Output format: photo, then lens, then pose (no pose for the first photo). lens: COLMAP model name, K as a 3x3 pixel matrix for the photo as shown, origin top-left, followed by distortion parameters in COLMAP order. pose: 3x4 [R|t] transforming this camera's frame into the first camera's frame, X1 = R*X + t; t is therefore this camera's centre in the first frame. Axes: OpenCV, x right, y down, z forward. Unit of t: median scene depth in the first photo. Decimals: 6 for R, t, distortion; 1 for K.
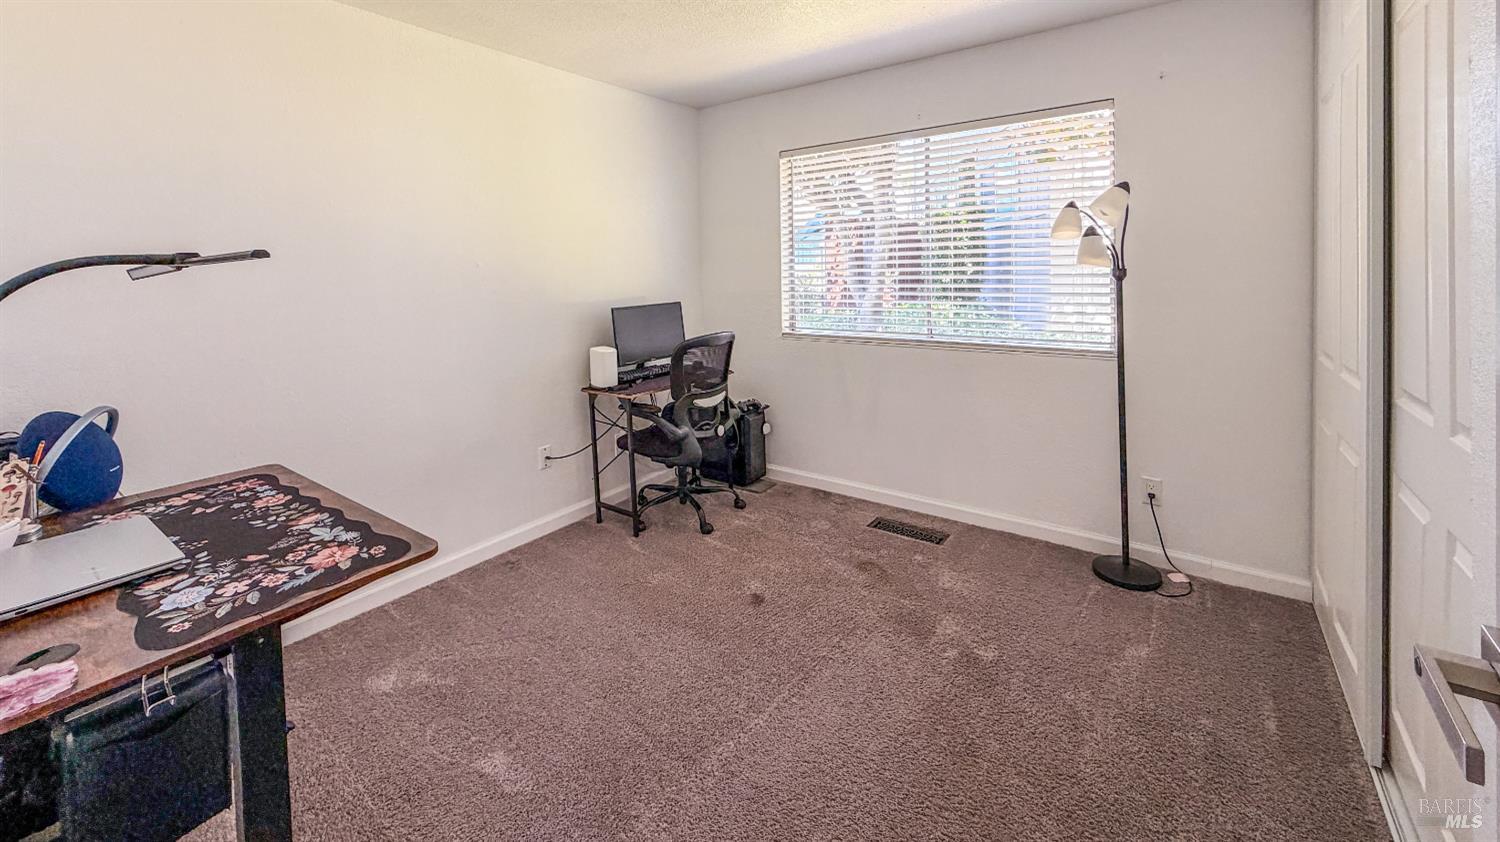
lens RADIAL K [[599.0, 0, 746.9], [0, 599.0, 279.9], [0, 0, 1]] dist [-0.000804, 0.000122]
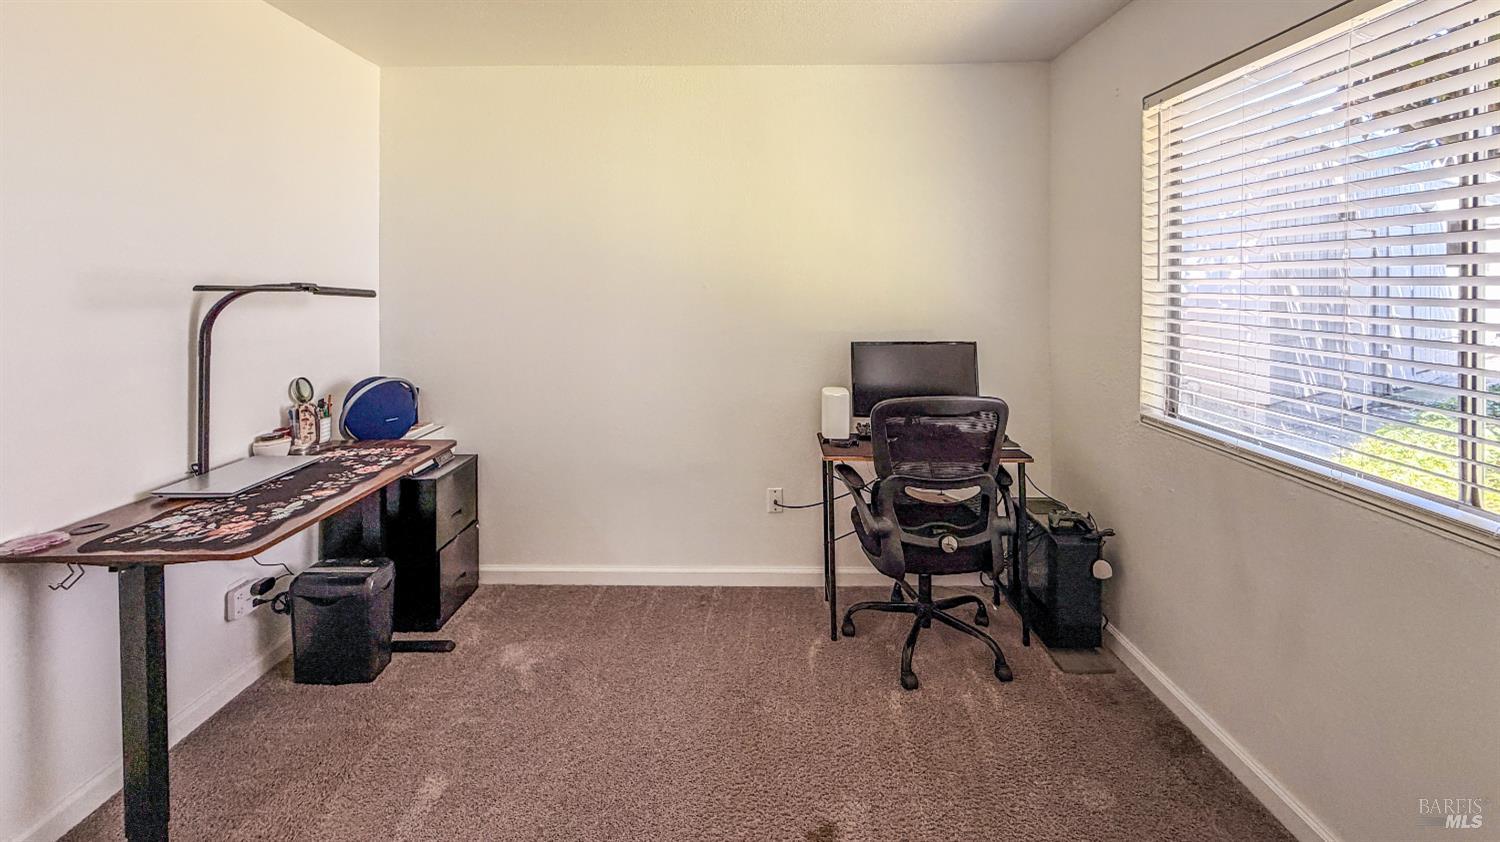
lens RADIAL K [[605.6, 0, 746.2], [0, 605.6, 277.8], [0, 0, 1]] dist [0.008576, -0.000337]
pose [[0.584417, 0.013588, -0.811340, 0.364672], [-0.028866, 0.999575, -0.004052, -0.032873], [0.810940, 0.025789, 0.584561, 0.415788]]
